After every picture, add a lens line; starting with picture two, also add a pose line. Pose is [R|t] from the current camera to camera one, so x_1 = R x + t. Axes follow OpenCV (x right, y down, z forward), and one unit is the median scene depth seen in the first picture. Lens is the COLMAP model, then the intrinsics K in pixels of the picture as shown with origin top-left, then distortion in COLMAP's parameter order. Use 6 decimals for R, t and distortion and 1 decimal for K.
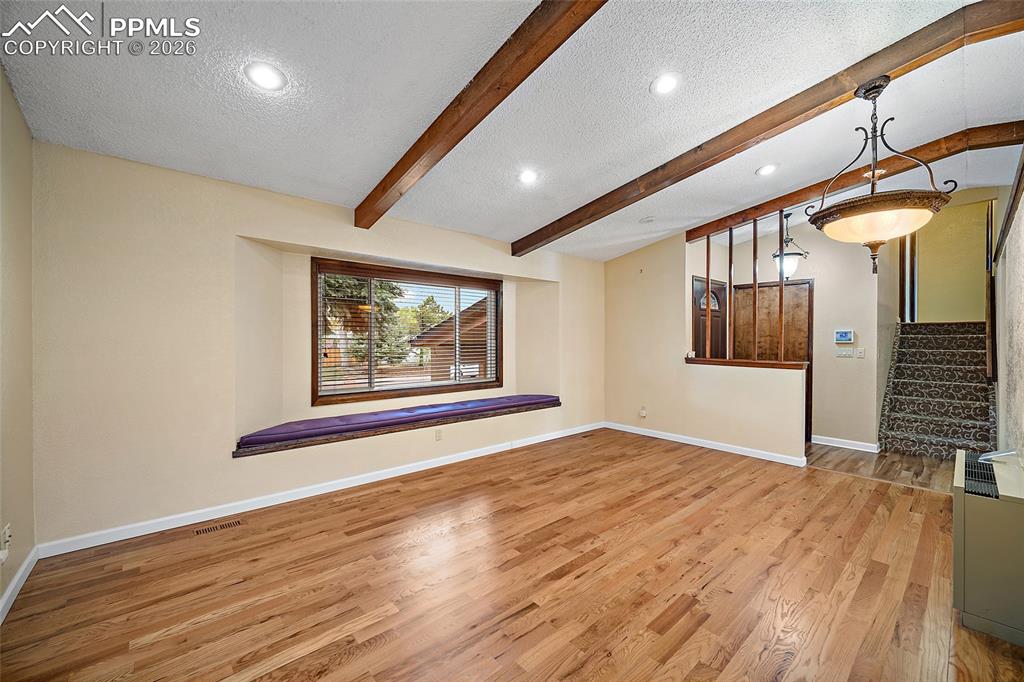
lens RADIAL K [[409.4, 0, 515.8], [0, 409.4, 342.5], [0, 0, 1]] dist [-0.002423, -0.000099]
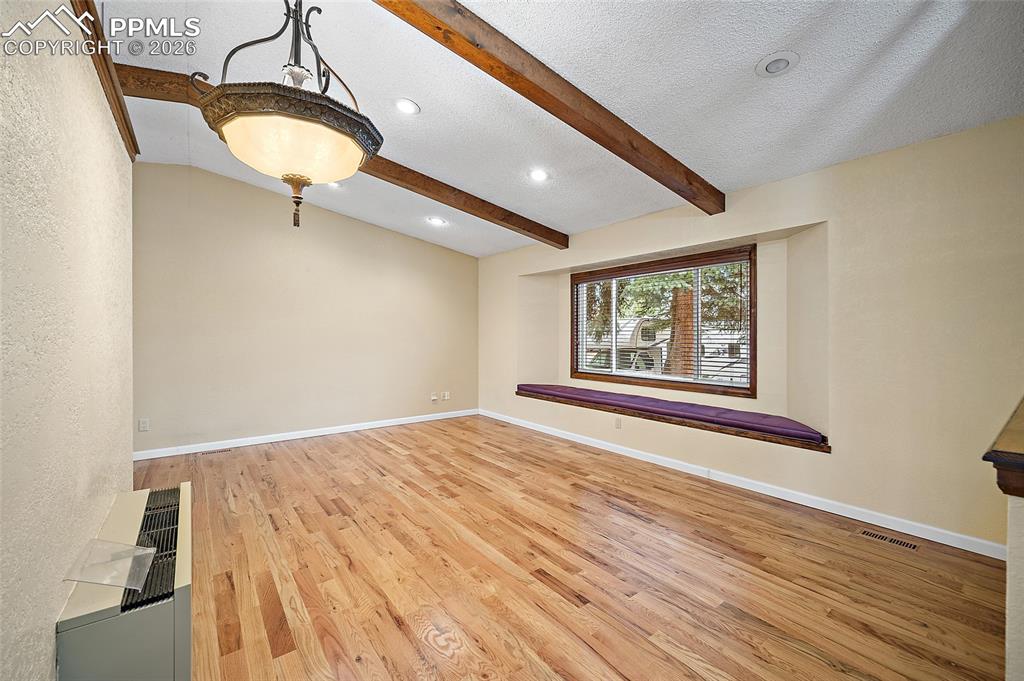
lens RADIAL K [[420.2, 0, 509.9], [0, 420.2, 334.9], [0, 0, 1]] dist [-0.001865, 0.000073]
pose [[-0.083021, 0.001714, -0.996546, 0.989562], [-0.005085, 0.999985, 0.002143, 0.003363], [0.996535, 0.005245, -0.083011, 0.908416]]
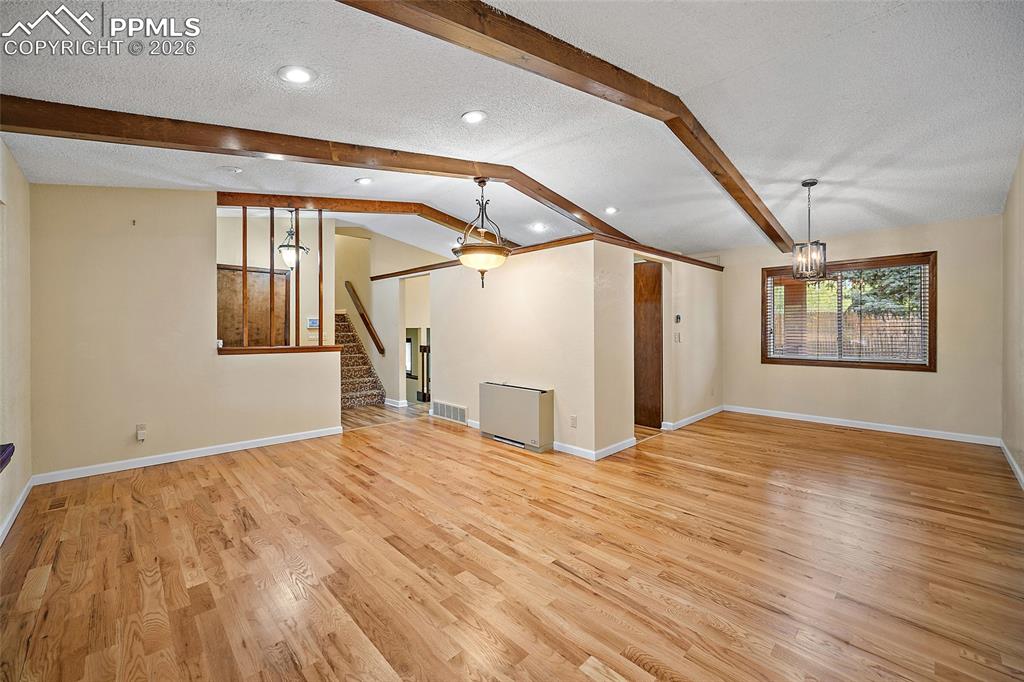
lens RADIAL K [[410.8, 0, 511.5], [0, 410.8, 329.3], [0, 0, 1]] dist [-0.004354, 0.000491]
pose [[-0.038023, -0.005871, 0.999260, -0.565396], [0.008266, 0.999947, 0.006190, -0.000738], [-0.999243, 0.008495, -0.037973, 0.614112]]
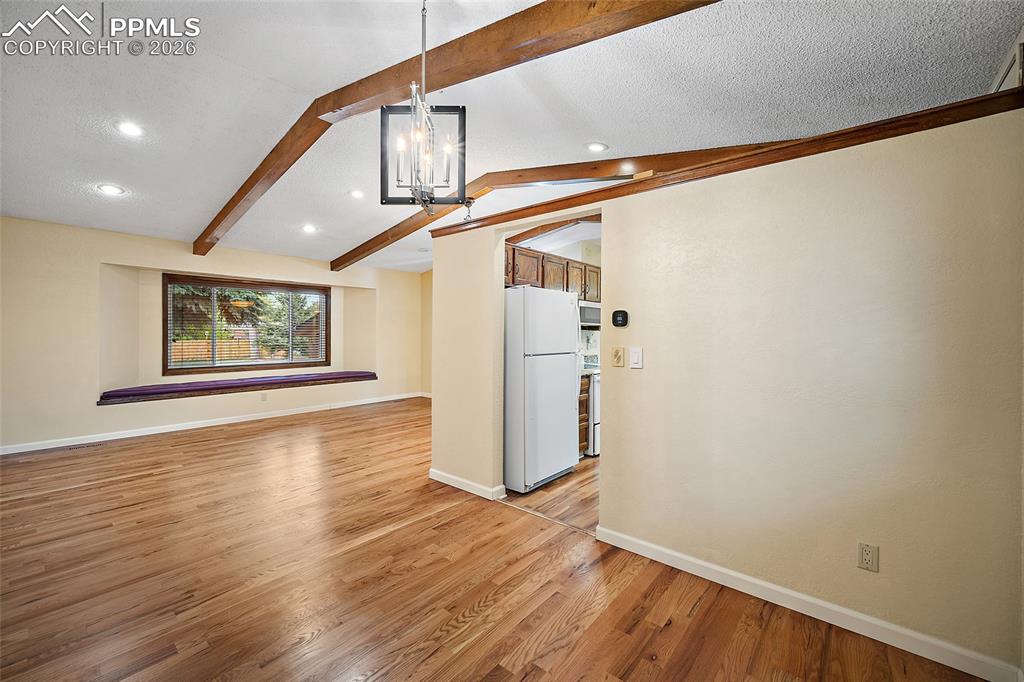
lens RADIAL K [[416.1, 0, 514.2], [0, 416.1, 333.8], [0, 0, 1]] dist [-0.001991, 0.000228]
pose [[0.989940, 0.004115, 0.141425, 0.529268], [-0.003978, 0.999991, -0.001252, 0.003468], [-0.141429, 0.000676, 0.989948, -0.637866]]
